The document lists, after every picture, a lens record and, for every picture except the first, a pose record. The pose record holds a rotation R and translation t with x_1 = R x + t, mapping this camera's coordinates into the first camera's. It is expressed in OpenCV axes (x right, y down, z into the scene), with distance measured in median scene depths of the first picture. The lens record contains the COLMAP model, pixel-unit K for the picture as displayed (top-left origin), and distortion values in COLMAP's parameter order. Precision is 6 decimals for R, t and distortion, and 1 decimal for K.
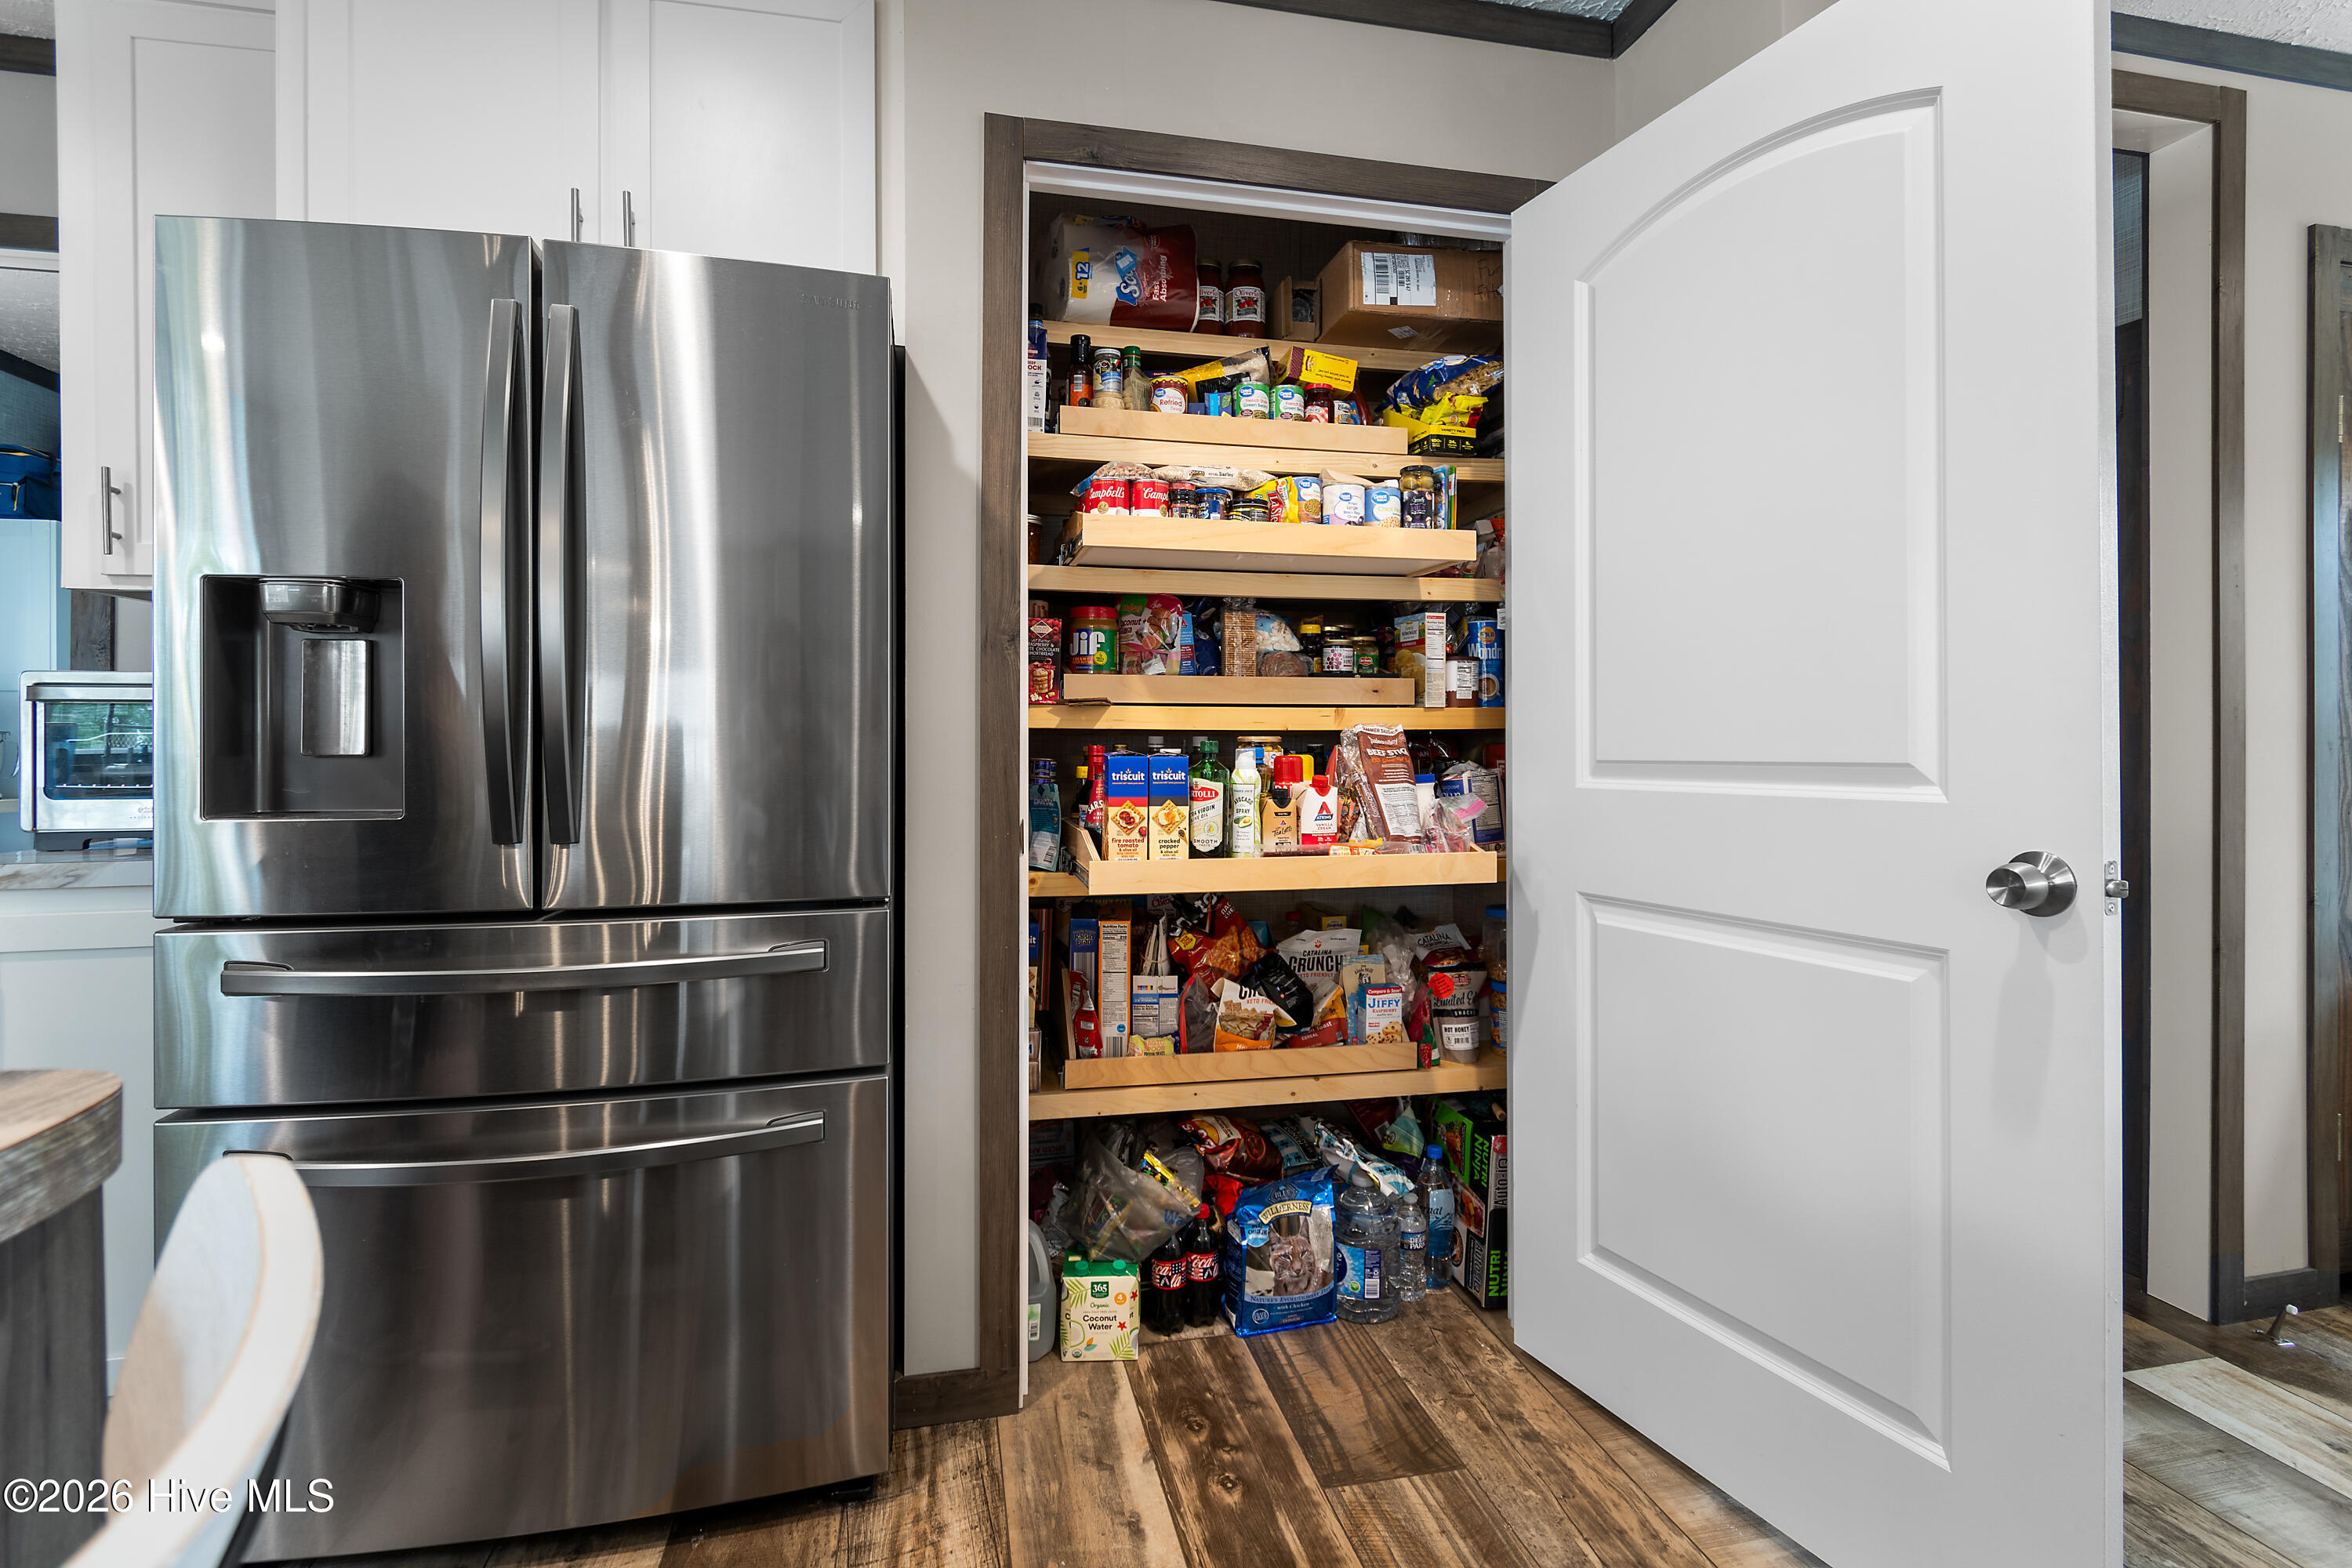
lens RADIAL K [[1094.8, 0, 1179.1], [0, 1094.8, 745.8], [0, 0, 1]] dist [-0.000650, 0.000094]
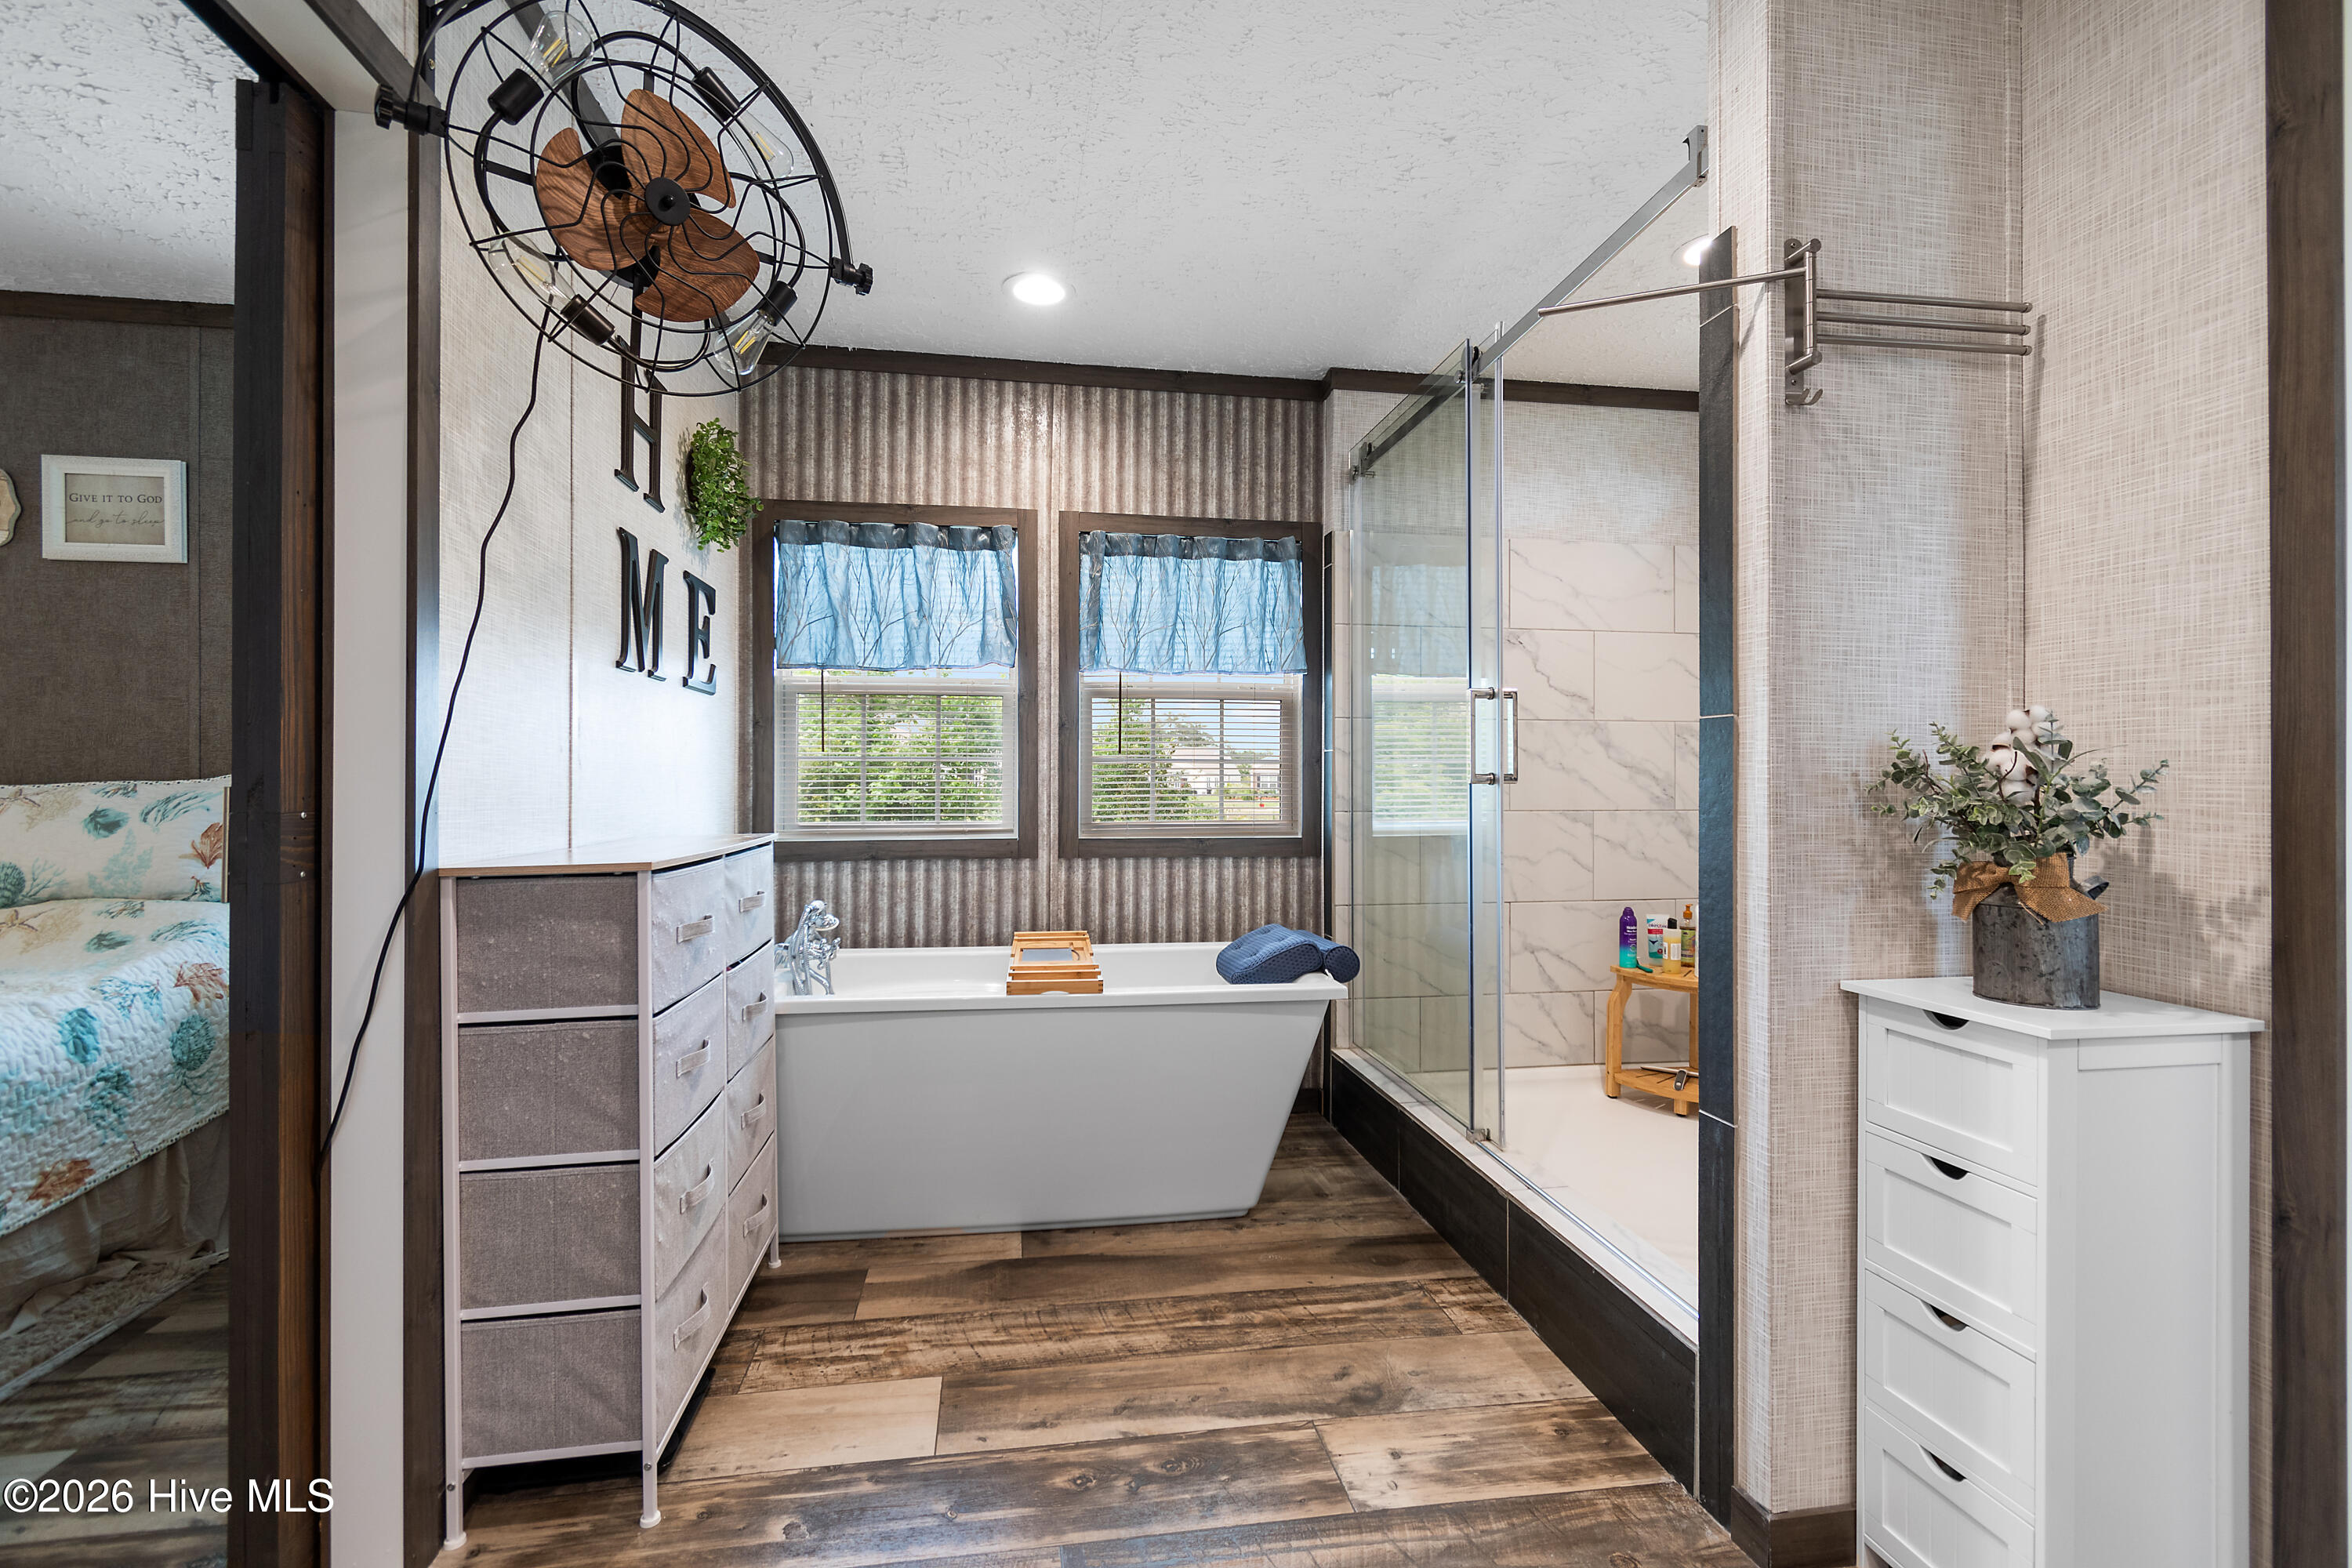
lens RADIAL K [[1051.3, 0, 1169.6], [0, 1051.3, 778.4], [0, 0, 1]] dist [0.001294, 0.000443]
pose [[-0.060017, 0.002646, -0.998194, 1.006506], [0.002210, 0.999994, 0.002517, -0.005053], [0.998195, -0.002055, -0.060022, 1.099308]]
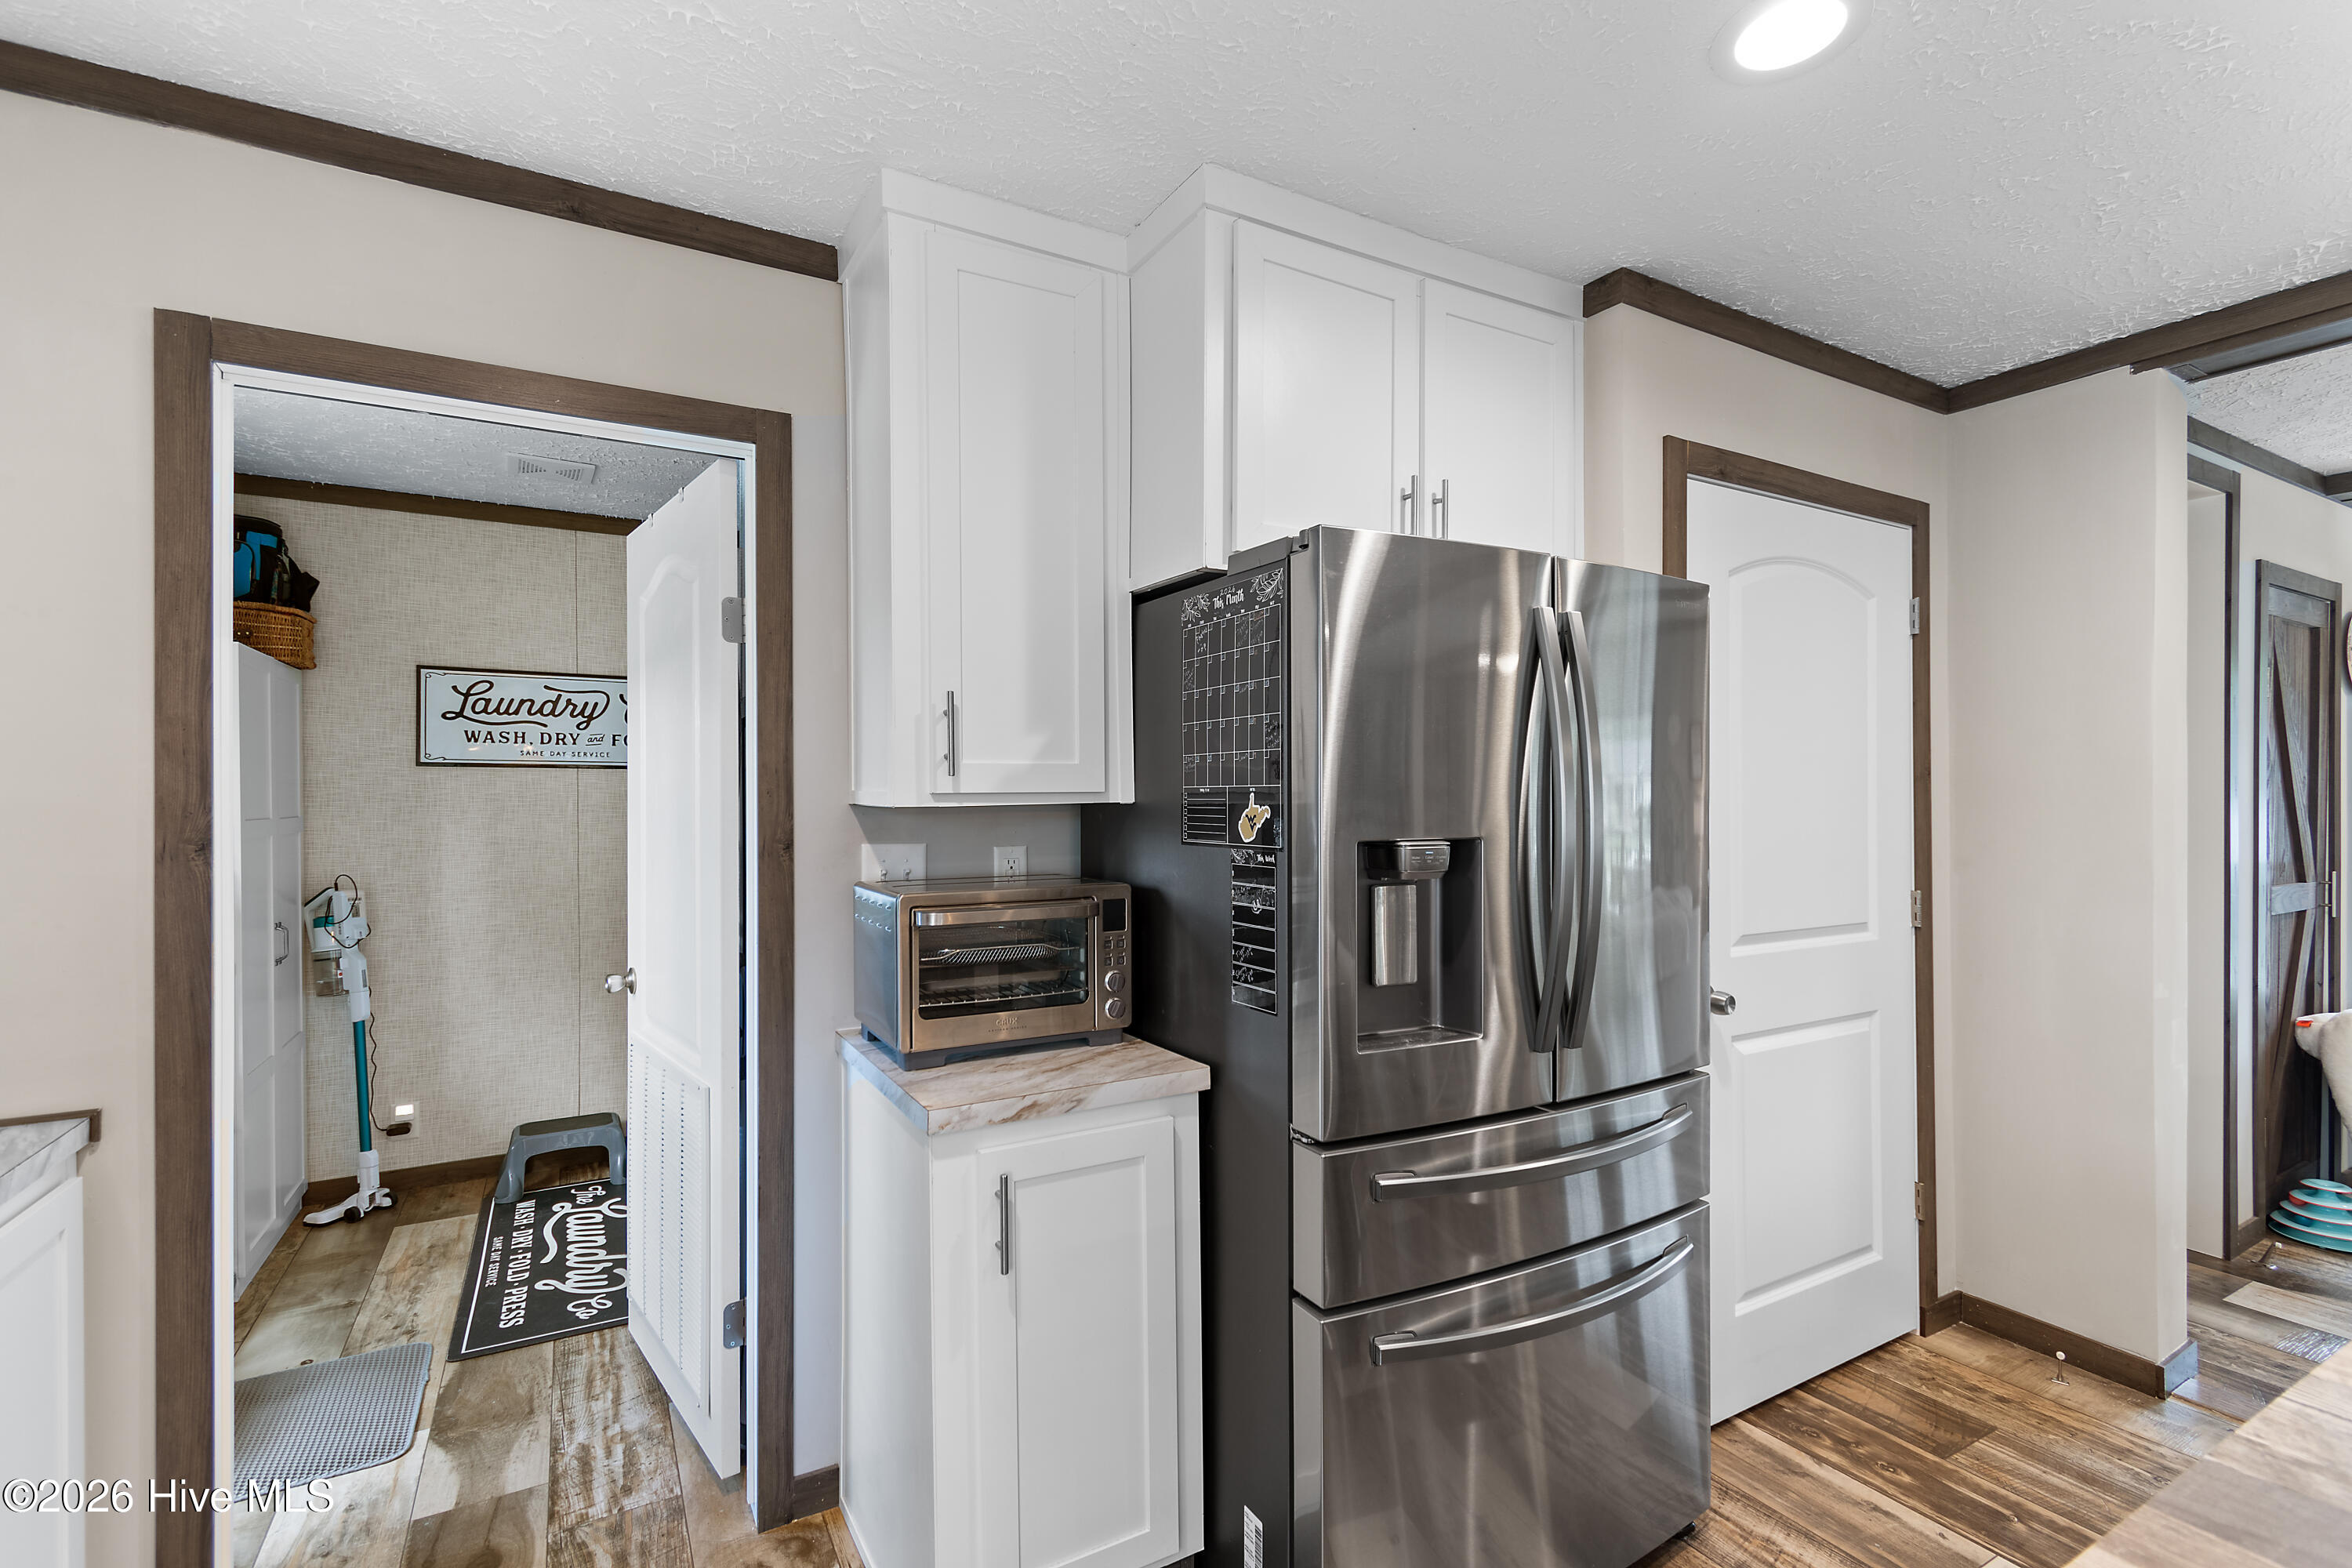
lens RADIAL K [[1051.3, 0, 1170.9], [0, 1051.3, 797.2], [0, 0, 1]] dist [0.001294, 0.000443]
pose [[0.957208, -0.001353, 0.289396, -1.156621], [0.000607, 0.999996, 0.002665, -0.170605], [-0.289399, -0.002375, 0.957206, -0.007861]]
